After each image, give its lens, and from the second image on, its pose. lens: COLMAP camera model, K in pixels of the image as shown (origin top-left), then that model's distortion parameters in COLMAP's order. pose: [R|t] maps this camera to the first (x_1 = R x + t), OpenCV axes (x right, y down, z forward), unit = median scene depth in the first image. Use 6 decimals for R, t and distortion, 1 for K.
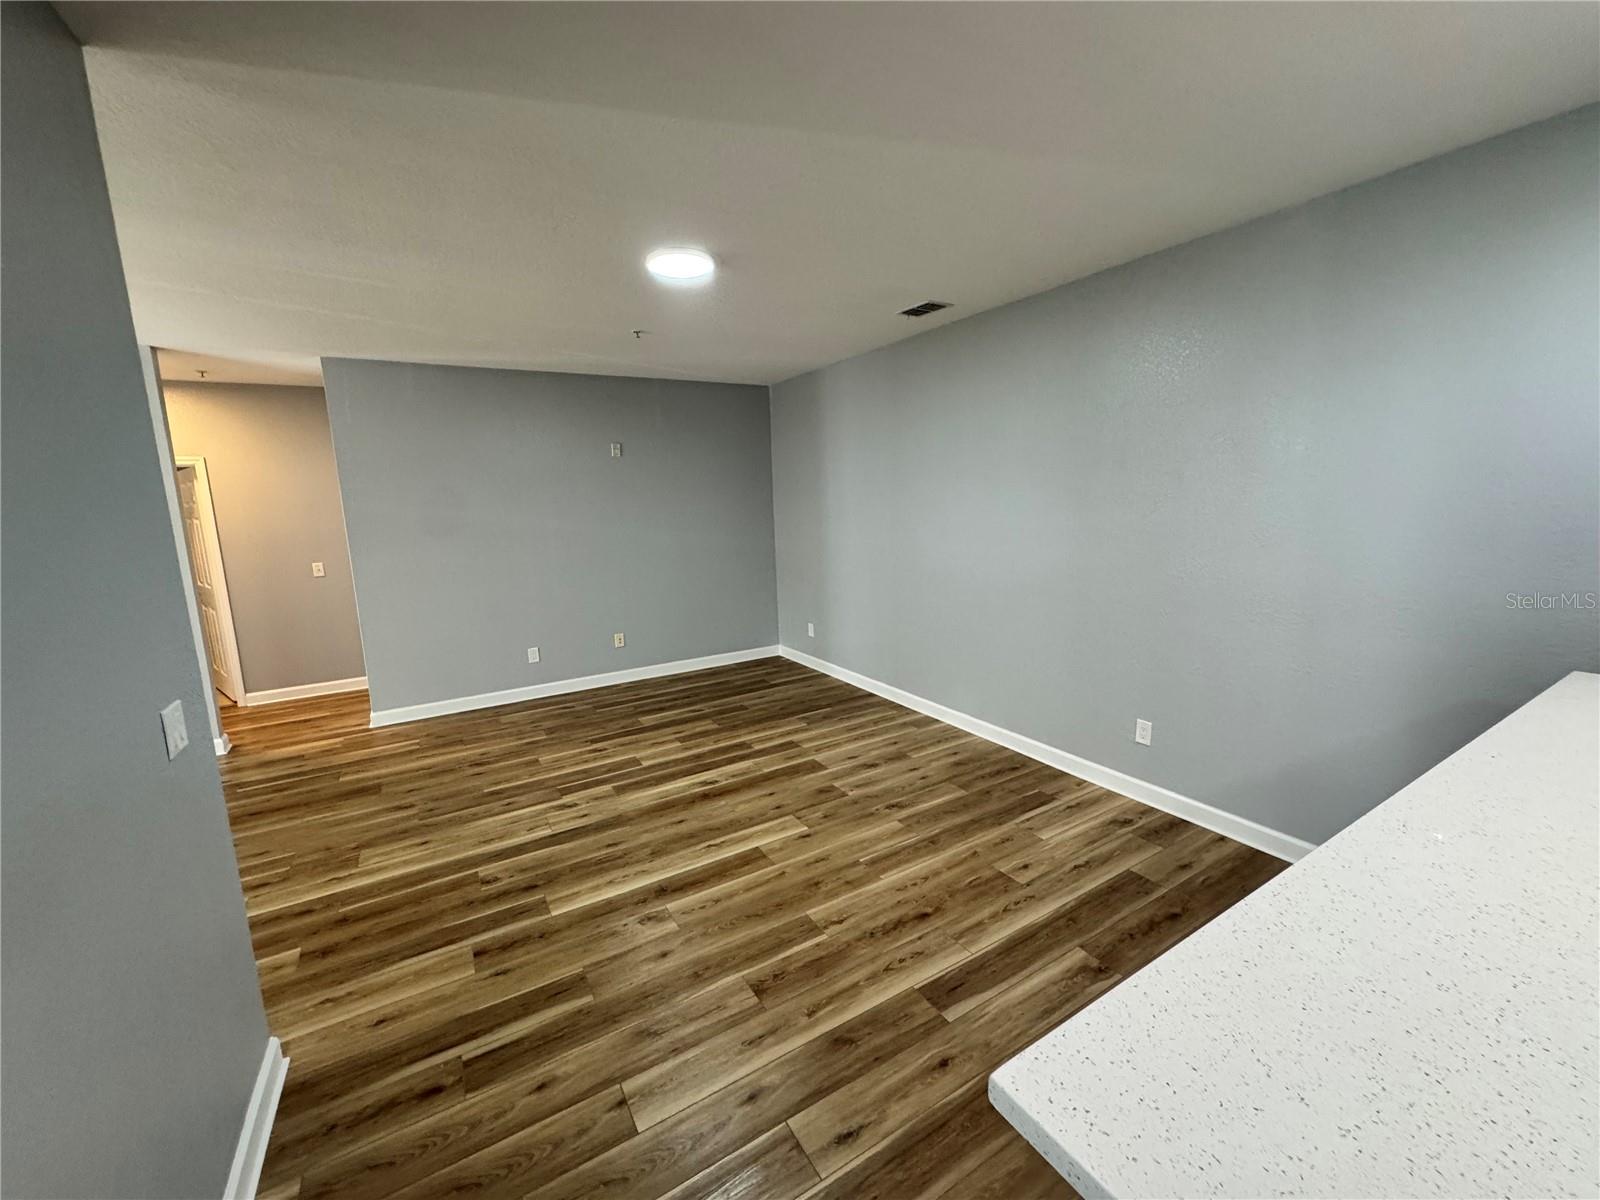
lens RADIAL K [[631.0, 0, 798.3], [0, 631.0, 598.3], [0, 0, 1]] dist [-0.003358, 0.000216]
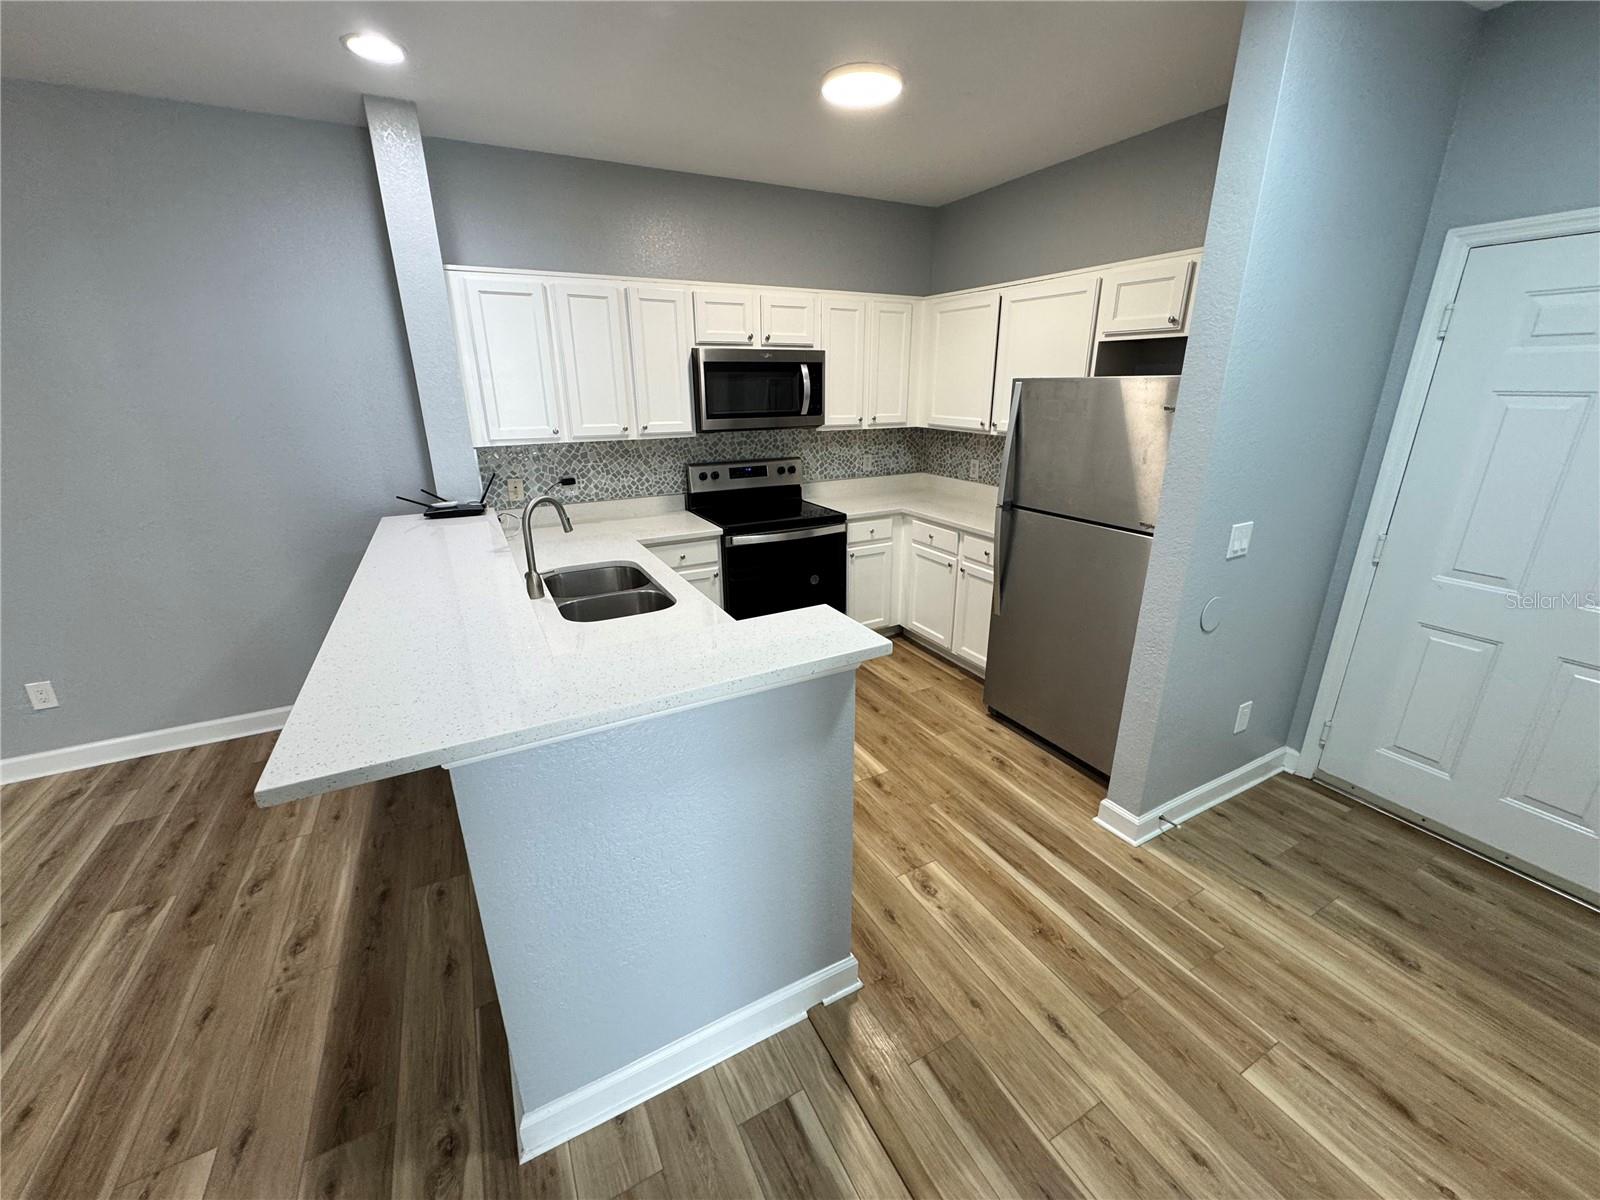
lens RADIAL K [[631.0, 0, 797.7], [0, 631.0, 599.2], [0, 0, 1]] dist [-0.003358, 0.000216]
pose [[0.047656, -0.291822, 0.955285, -0.219301], [0.162180, 0.945942, 0.280877, 0.024617], [-0.985610, 0.141543, 0.092408, -0.119744]]
